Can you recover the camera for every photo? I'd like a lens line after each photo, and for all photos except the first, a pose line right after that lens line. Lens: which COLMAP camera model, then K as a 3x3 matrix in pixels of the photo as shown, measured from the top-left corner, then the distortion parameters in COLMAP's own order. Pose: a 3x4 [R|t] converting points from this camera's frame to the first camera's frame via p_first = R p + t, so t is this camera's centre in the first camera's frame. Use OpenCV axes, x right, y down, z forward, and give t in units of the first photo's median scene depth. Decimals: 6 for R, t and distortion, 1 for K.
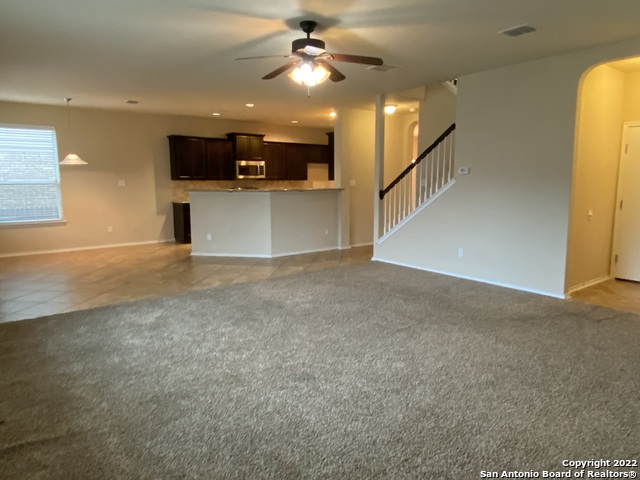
lens RADIAL K [[432.5, 0, 319.5], [0, 432.5, 237.8], [0, 0, 1]] dist [0.005511, -0.001957]
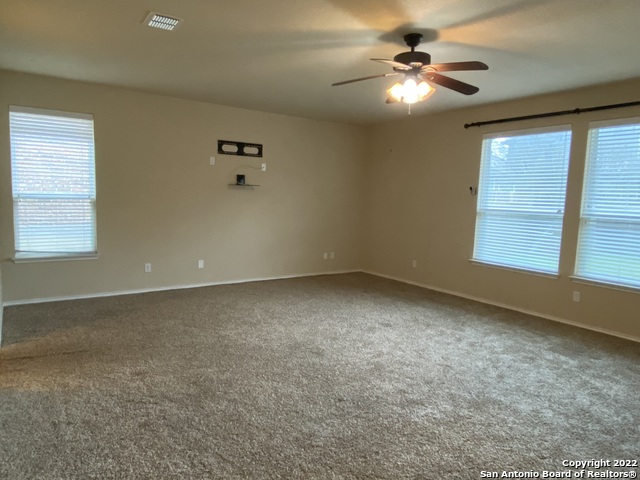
lens RADIAL K [[418.0, 0, 320.0], [0, 418.0, 240.0], [0, 0, 1]] dist [0.006519, -0.000809]
pose [[-0.997513, -0.037593, 0.059614, 0.048275], [-0.022075, 0.969956, 0.242279, -0.129868], [-0.066931, 0.240360, -0.968374, 0.913065]]
